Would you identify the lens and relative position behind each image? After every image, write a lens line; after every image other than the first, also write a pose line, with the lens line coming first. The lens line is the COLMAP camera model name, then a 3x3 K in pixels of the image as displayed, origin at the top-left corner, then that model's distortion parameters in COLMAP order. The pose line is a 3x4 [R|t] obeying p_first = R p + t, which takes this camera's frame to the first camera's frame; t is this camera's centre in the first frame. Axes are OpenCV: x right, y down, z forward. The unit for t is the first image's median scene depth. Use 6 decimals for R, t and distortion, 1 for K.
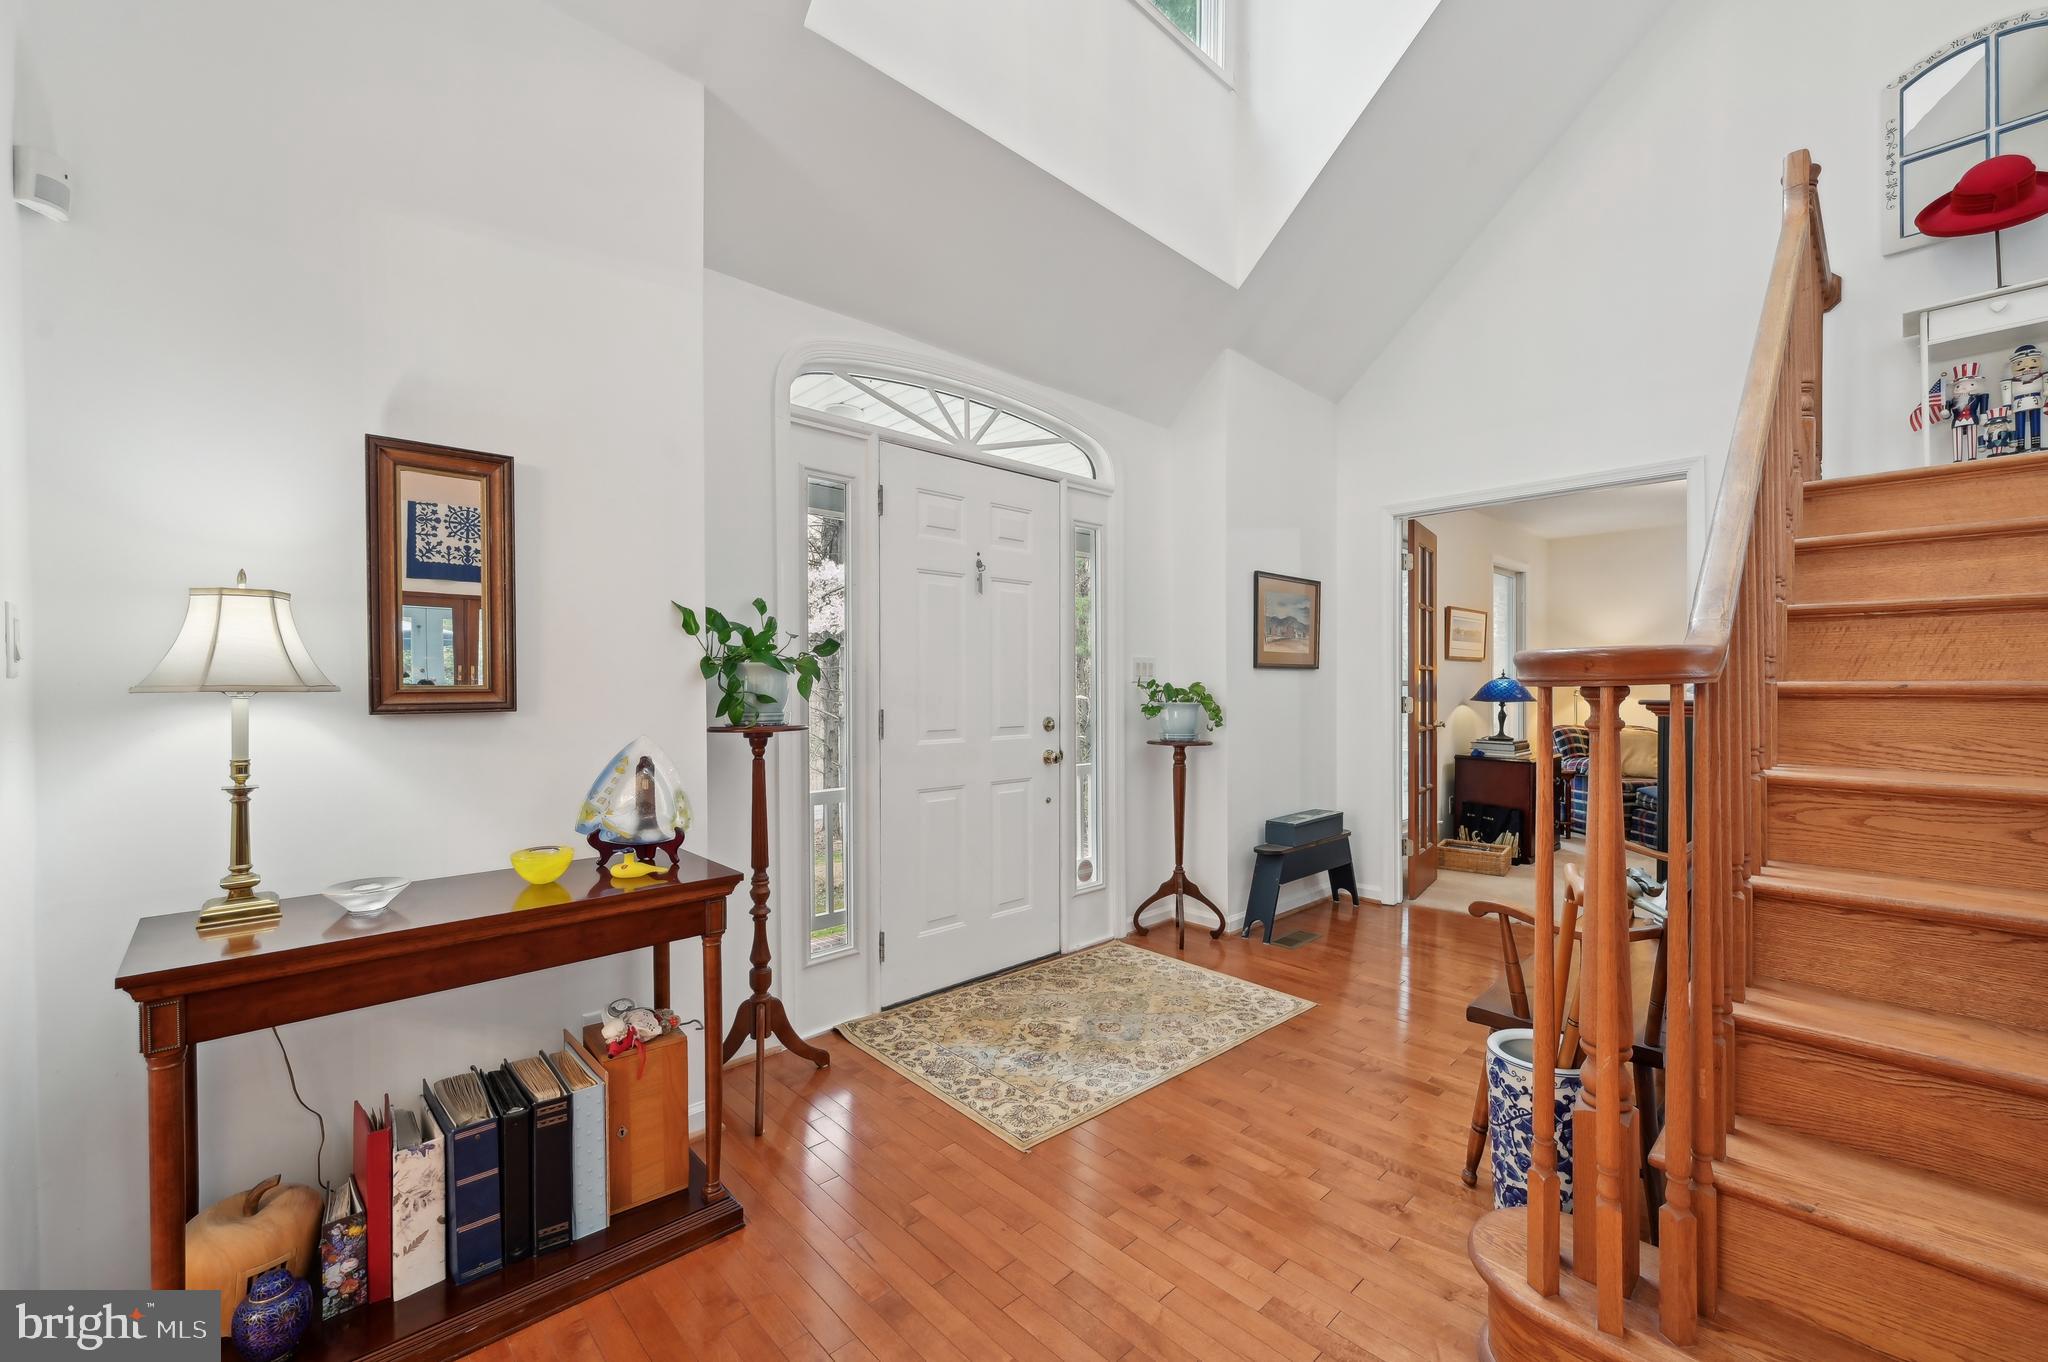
lens RADIAL K [[831.7, 0, 1029.7], [0, 831.7, 705.4], [0, 0, 1]] dist [0.002809, 0.000713]
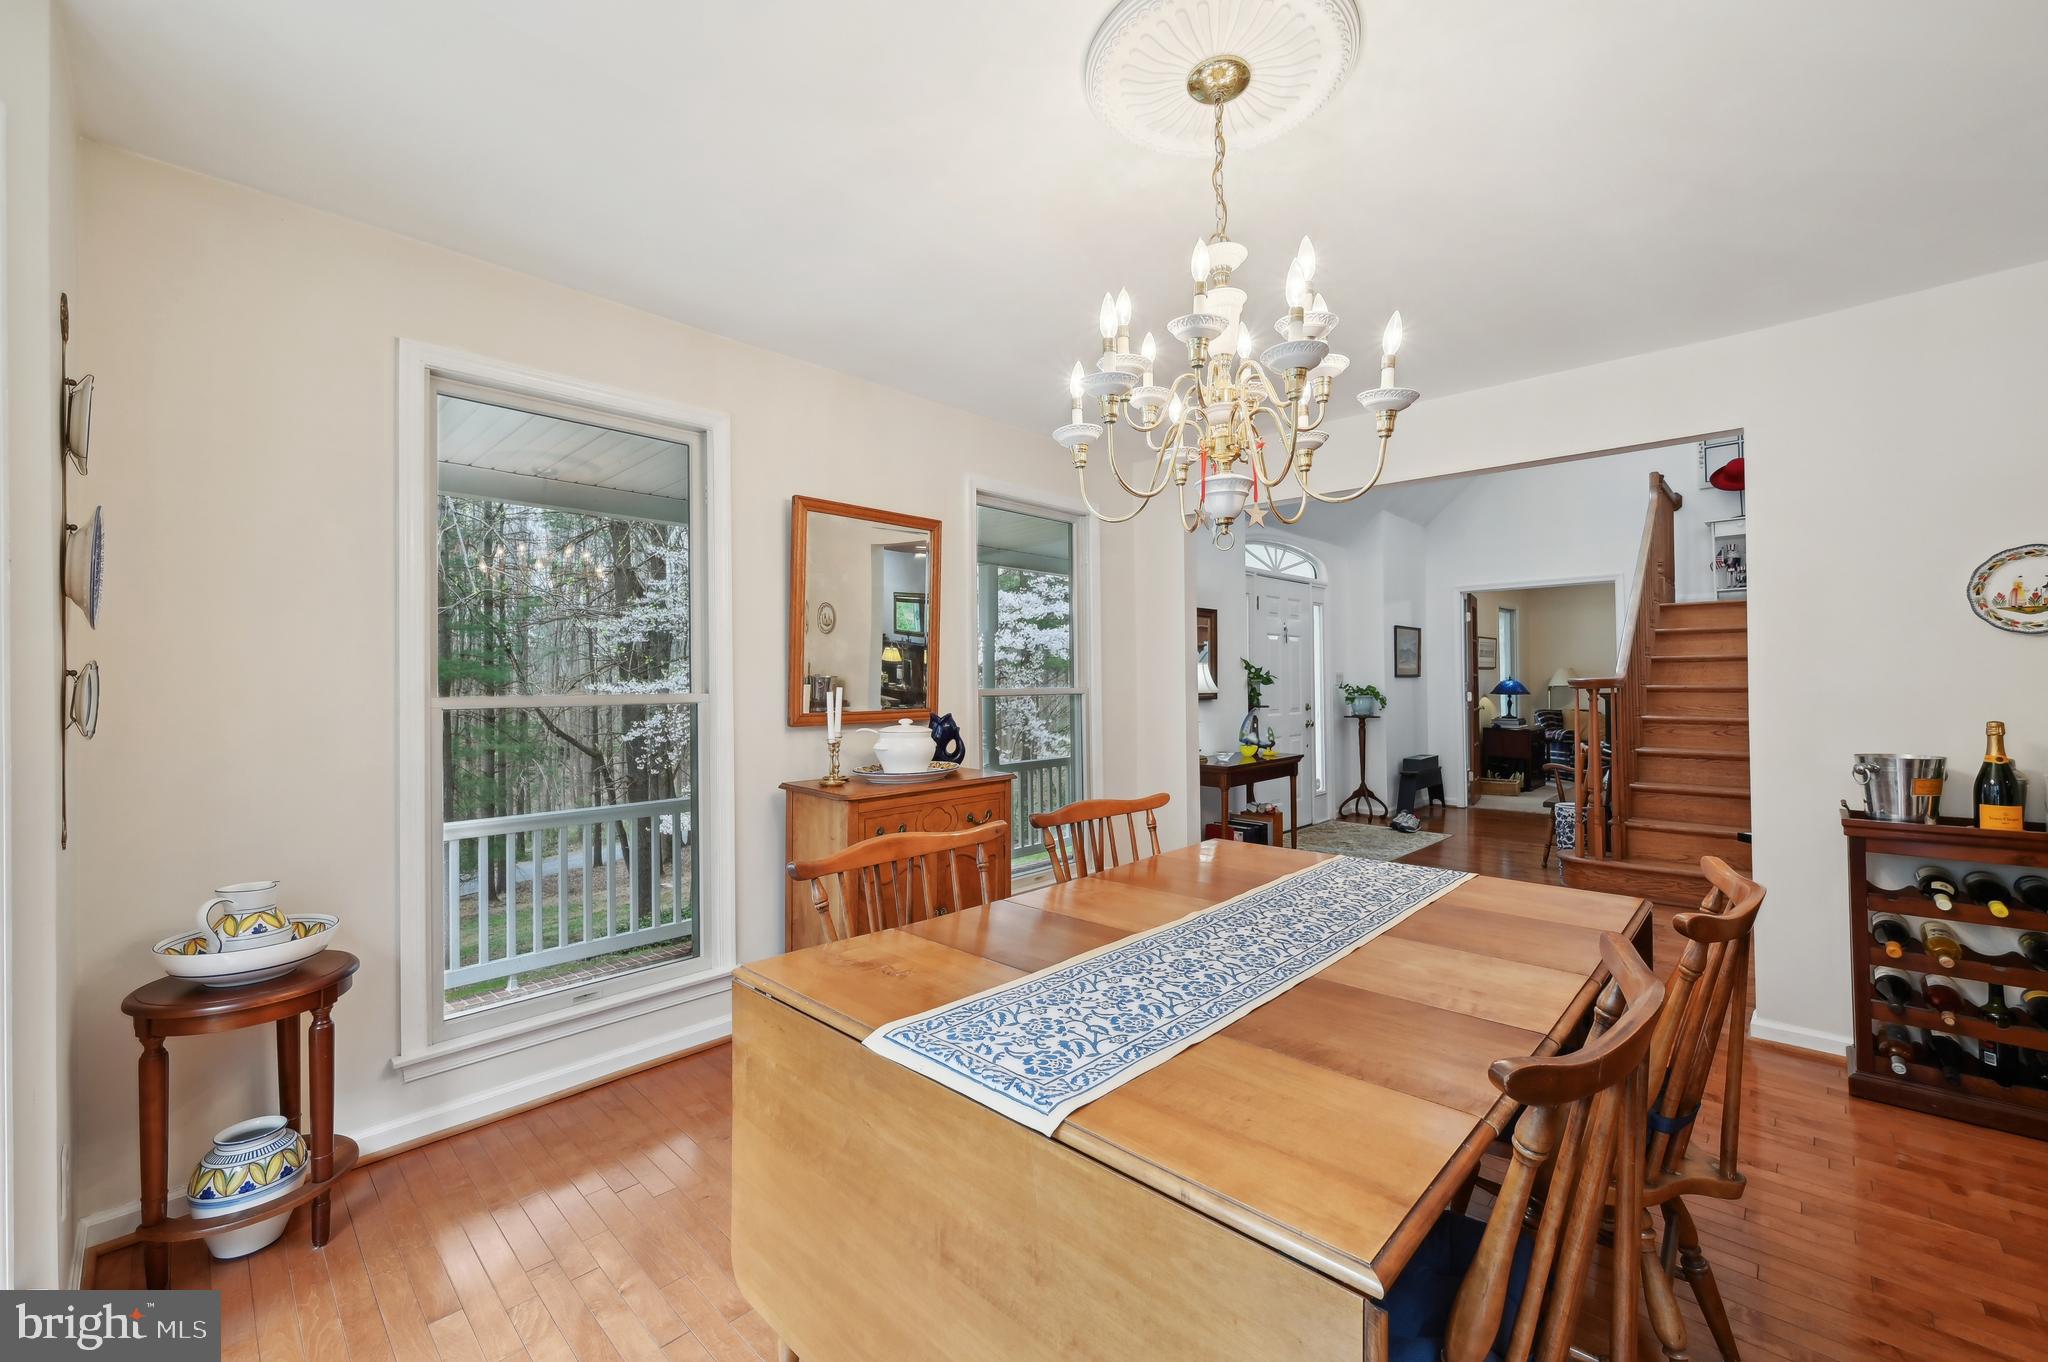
lens RADIAL K [[822.5, 0, 1029.0], [0, 822.5, 689.1], [0, 0, 1]] dist [-0.002398, -0.000021]
pose [[0.999105, -0.006248, 0.041844, -1.049361], [0.006932, 0.999844, -0.016235, 0.010340], [-0.041736, 0.016511, 0.998992, -1.352978]]
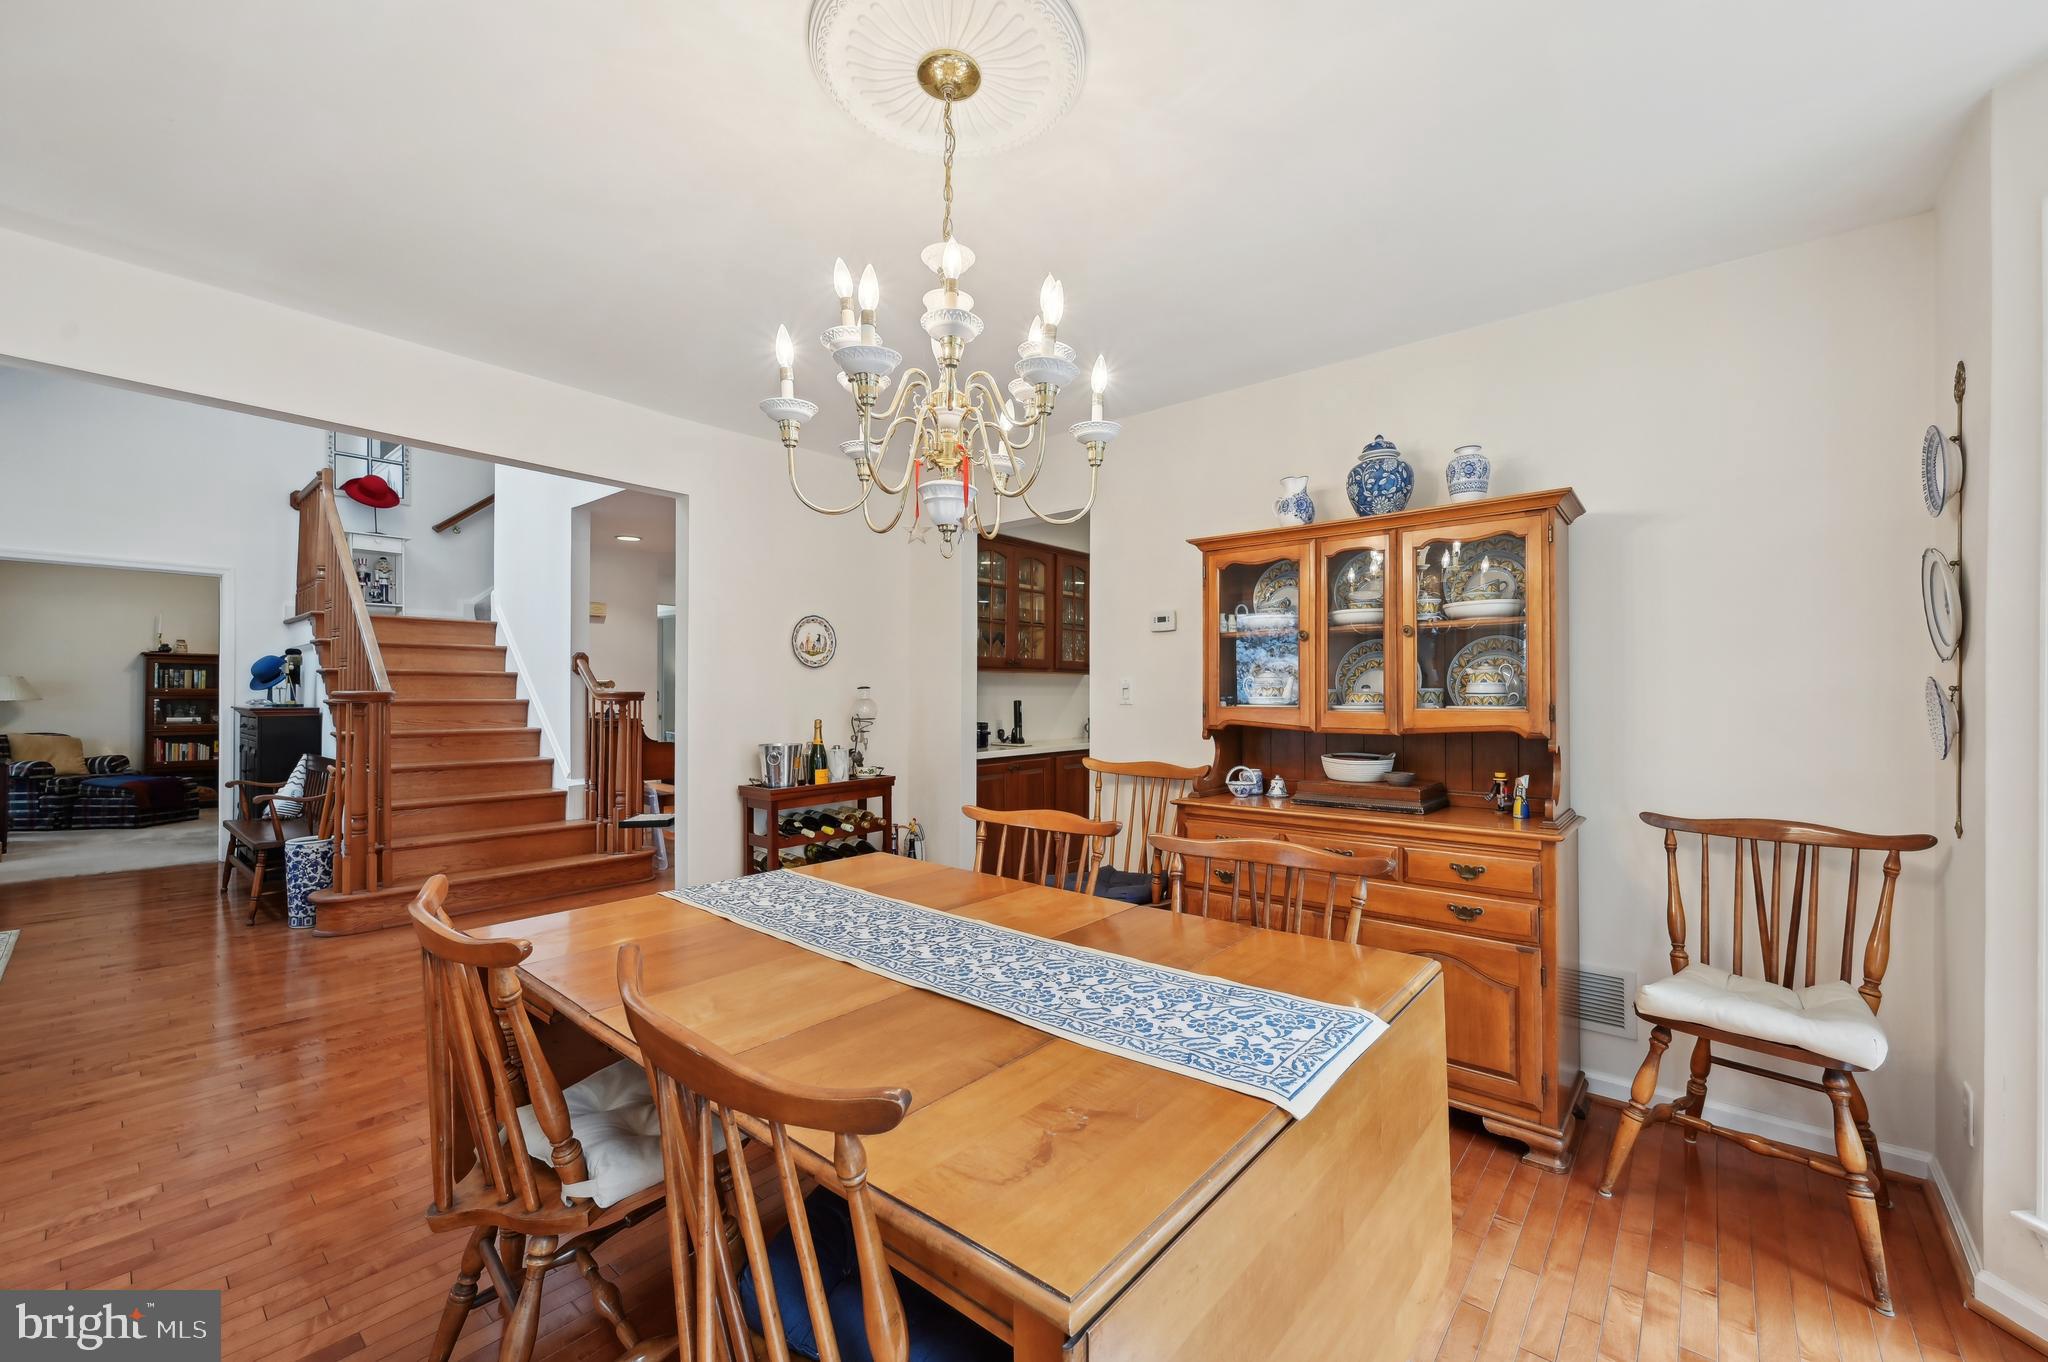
lens RADIAL K [[816.2, 0, 1035.7], [0, 816.2, 679.5], [0, 0, 1]] dist [-0.003022, -0.000037]
pose [[-0.105454, 0.017107, 0.994277, -1.518576], [0.024016, 0.999604, -0.014652, -0.003644], [-0.994134, 0.022333, -0.105823, -0.692796]]
